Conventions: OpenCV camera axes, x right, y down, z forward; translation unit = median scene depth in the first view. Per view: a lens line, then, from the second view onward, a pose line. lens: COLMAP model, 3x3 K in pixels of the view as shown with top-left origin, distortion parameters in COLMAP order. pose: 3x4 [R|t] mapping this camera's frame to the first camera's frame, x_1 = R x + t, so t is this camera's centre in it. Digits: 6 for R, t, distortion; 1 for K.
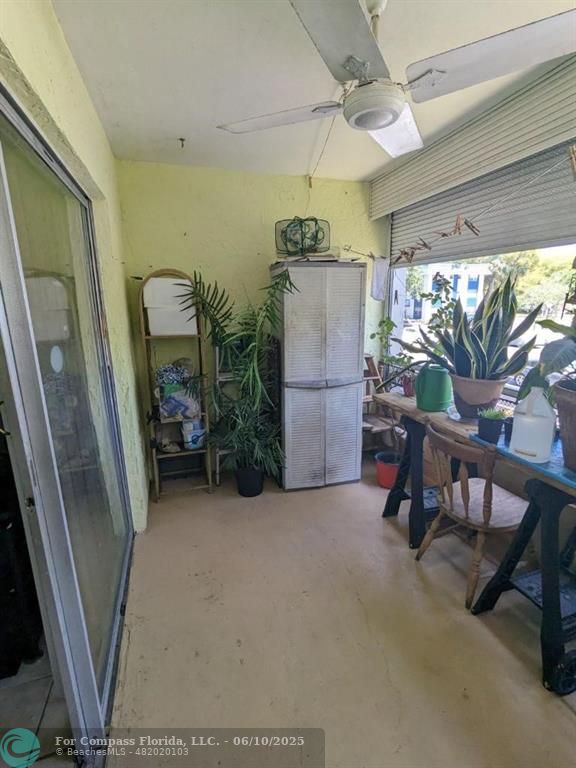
lens RADIAL K [[365.9, 0, 289.6], [0, 365.9, 383.7], [0, 0, 1]] dist [0.002666, 0.000964]
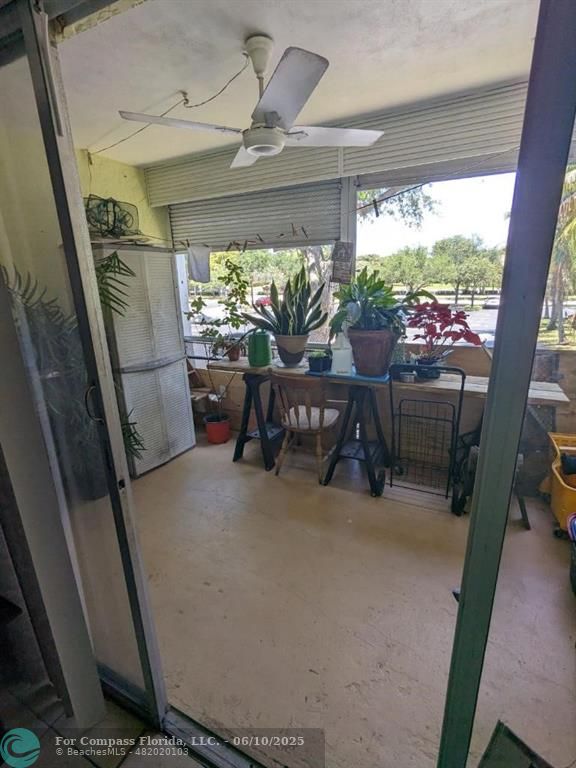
lens RADIAL K [[365.9, 0, 291.4], [0, 365.9, 385.8], [0, 0, 1]] dist [0.002666, 0.000964]
pose [[0.706824, -0.206449, 0.676594, -0.367812], [0.177753, 0.977612, 0.112604, 0.012443], [-0.684693, 0.040675, 0.727696, -0.028189]]
